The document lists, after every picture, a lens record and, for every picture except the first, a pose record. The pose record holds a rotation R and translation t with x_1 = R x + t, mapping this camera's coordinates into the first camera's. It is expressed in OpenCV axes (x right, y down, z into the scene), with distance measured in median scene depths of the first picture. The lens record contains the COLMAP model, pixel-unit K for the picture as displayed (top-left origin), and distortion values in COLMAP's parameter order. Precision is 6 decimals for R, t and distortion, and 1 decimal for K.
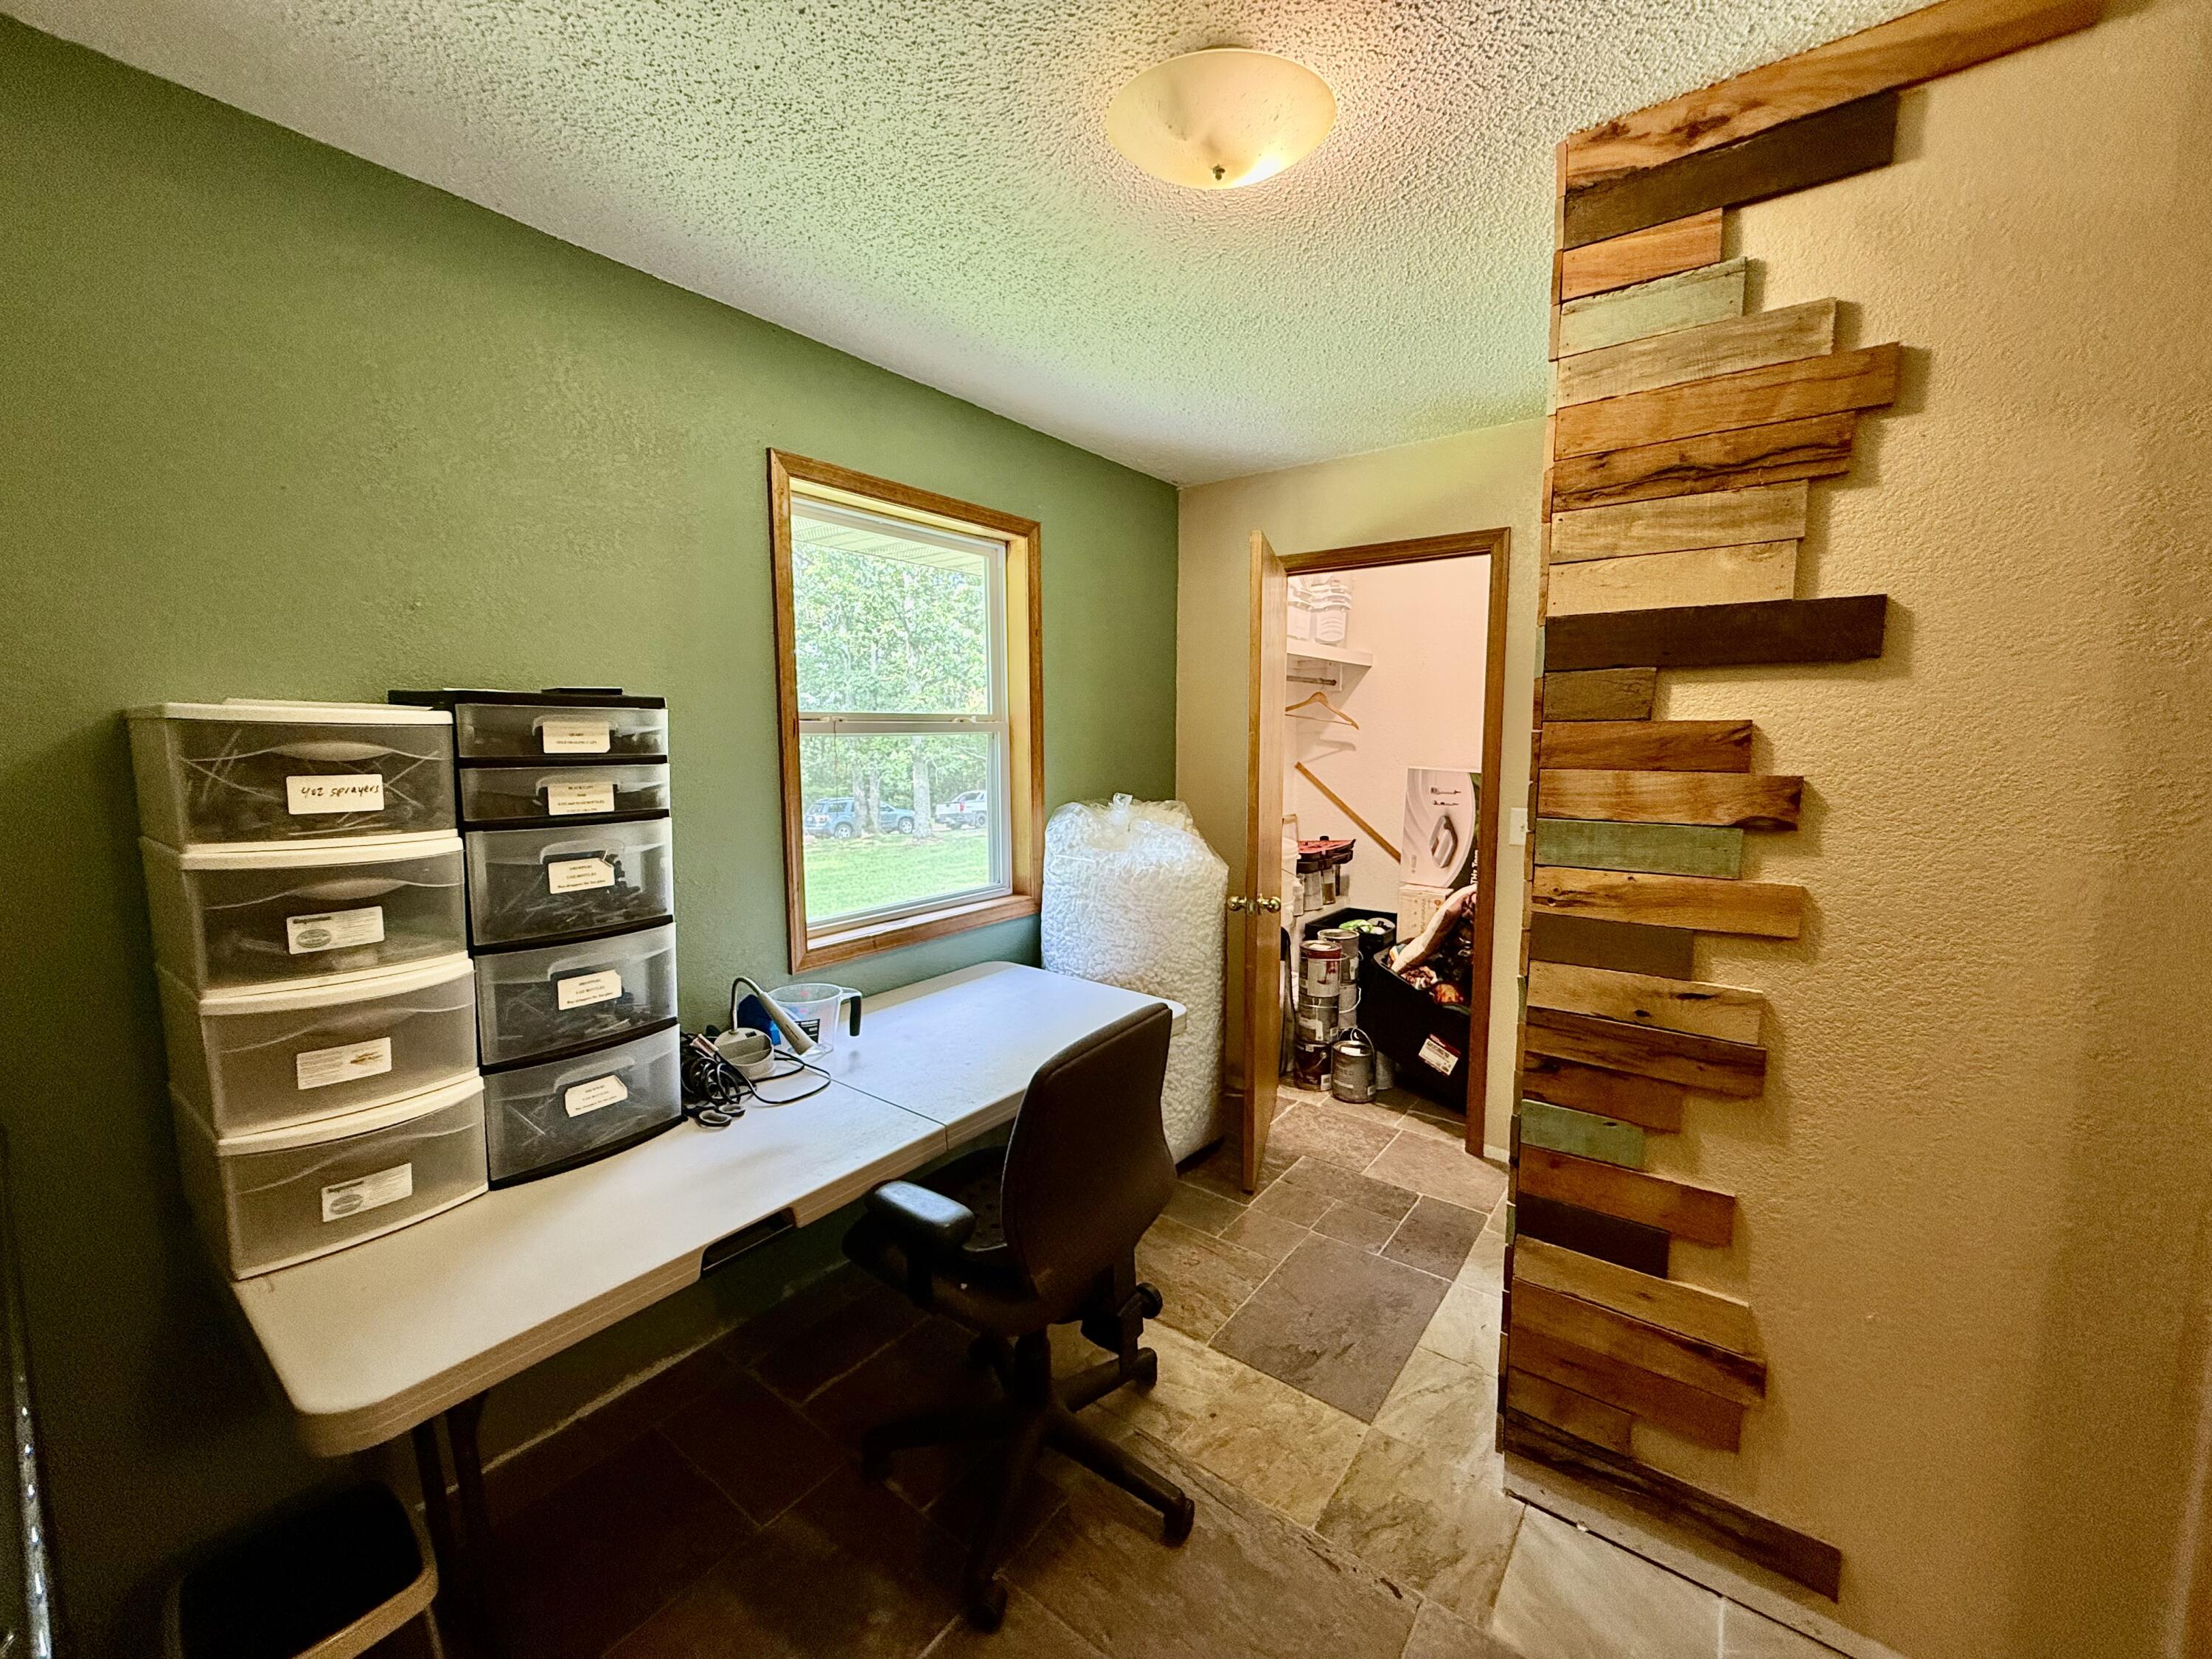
lens RADIAL K [[880.0, 0, 1105.9], [0, 880.0, 824.1], [0, 0, 1]] dist [-0.001561, 0.000478]
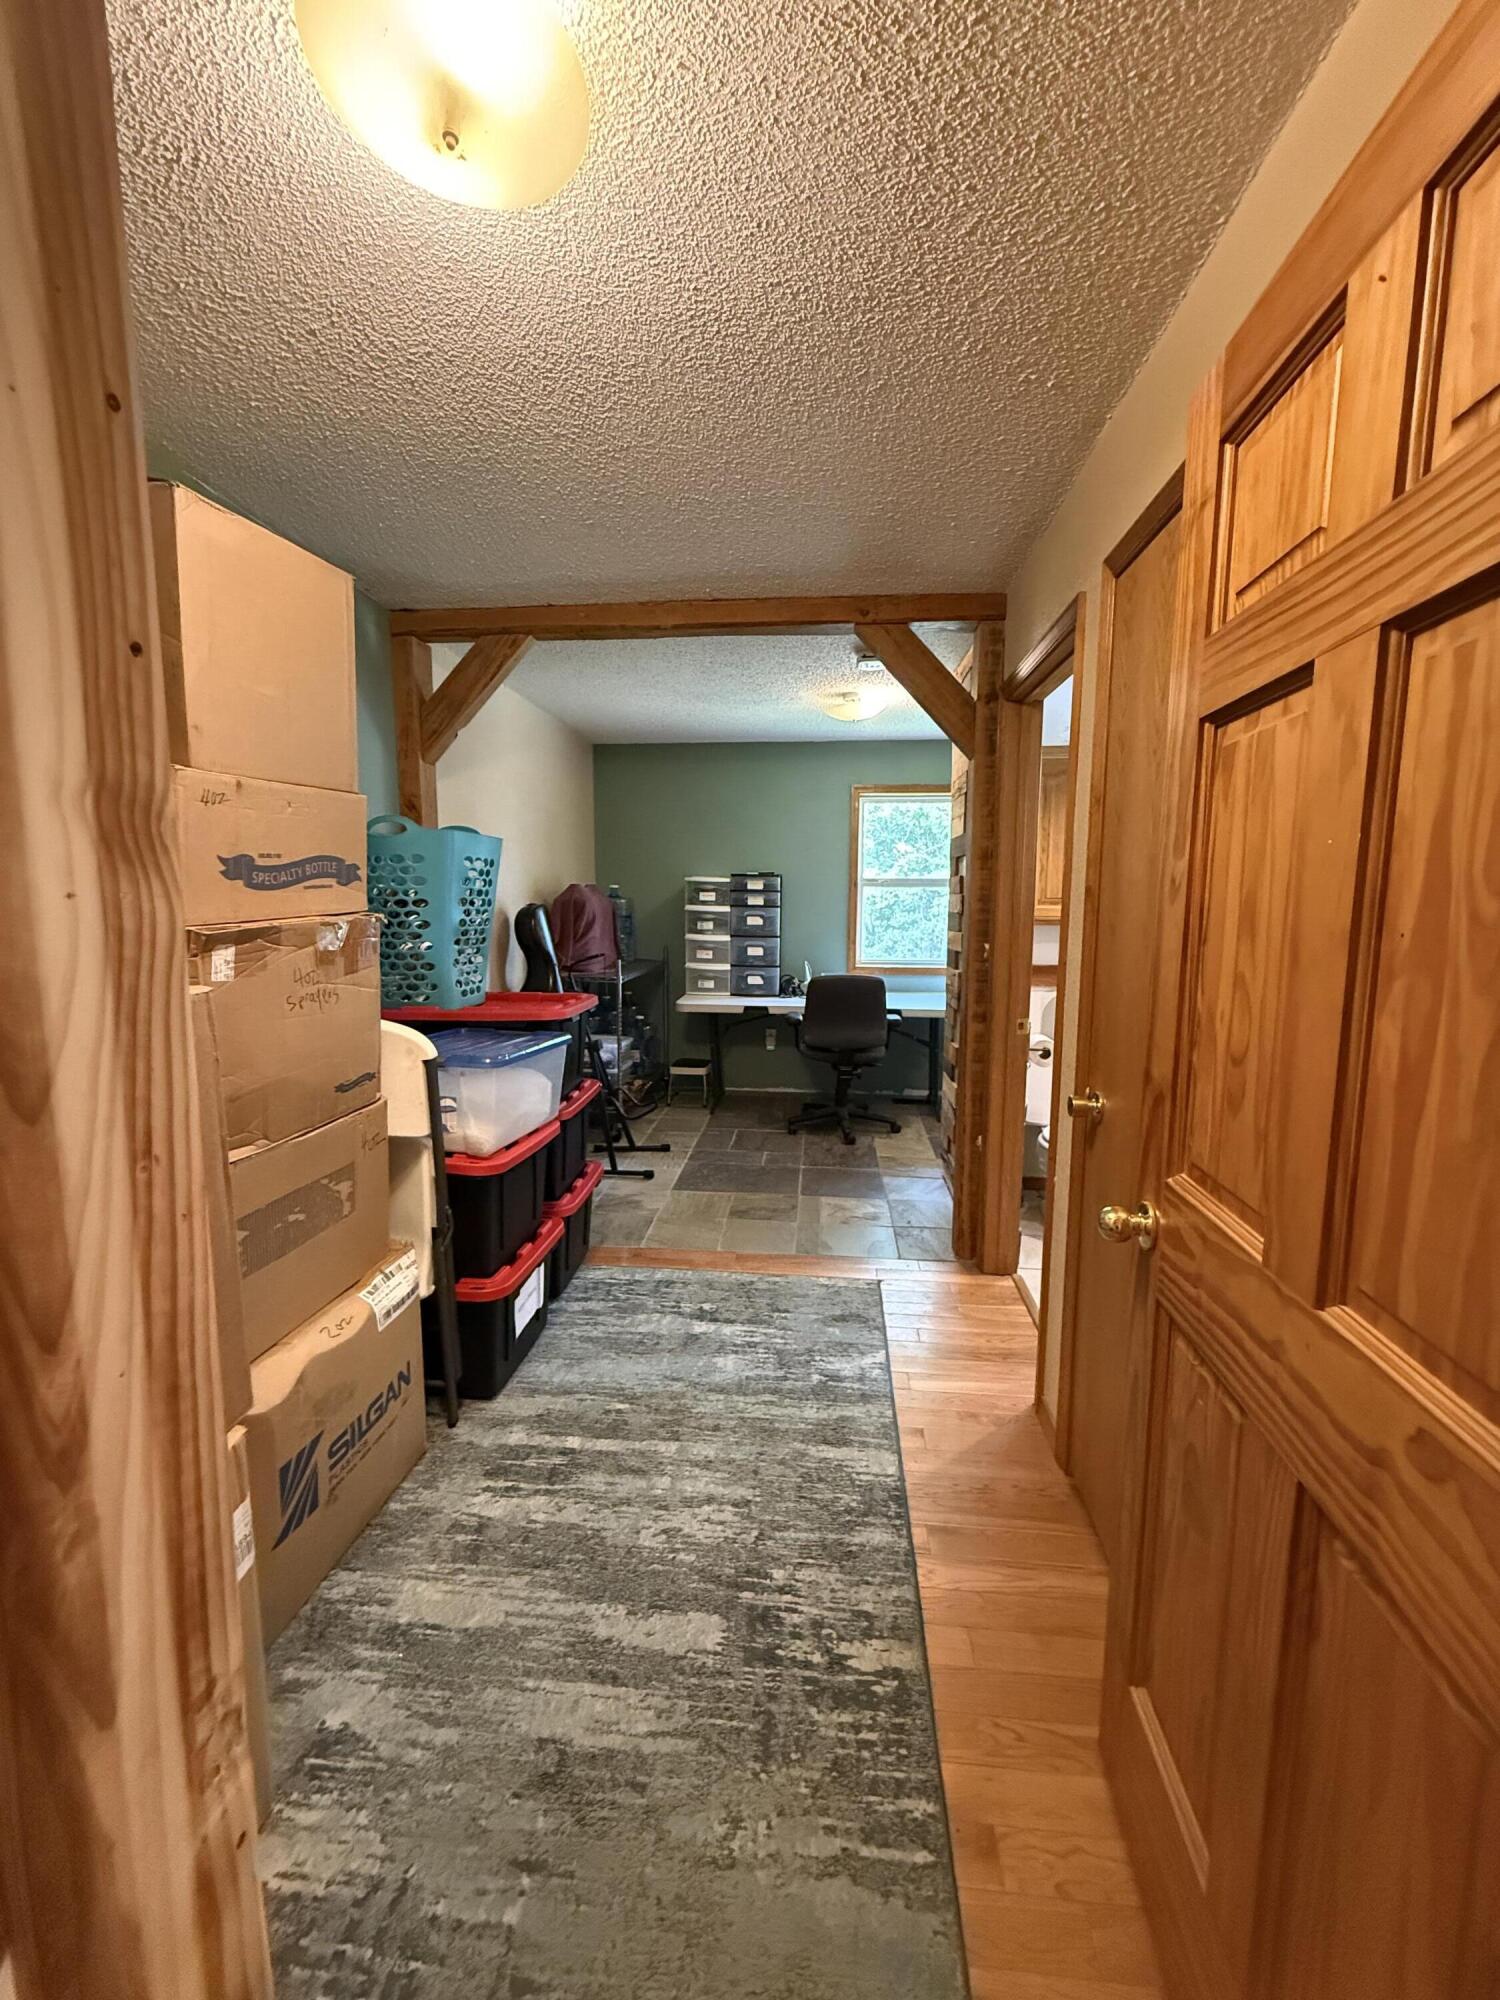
lens RADIAL K [[795.7, 0, 751.4], [0, 795.7, 988.0], [0, 0, 1]] dist [-0.001561, 0.000478]
pose [[0.528927, 0.103018, -0.842391, 2.686862], [-0.100675, 0.993213, 0.058250, 0.168279], [0.842675, 0.053997, 0.535708, -0.989188]]
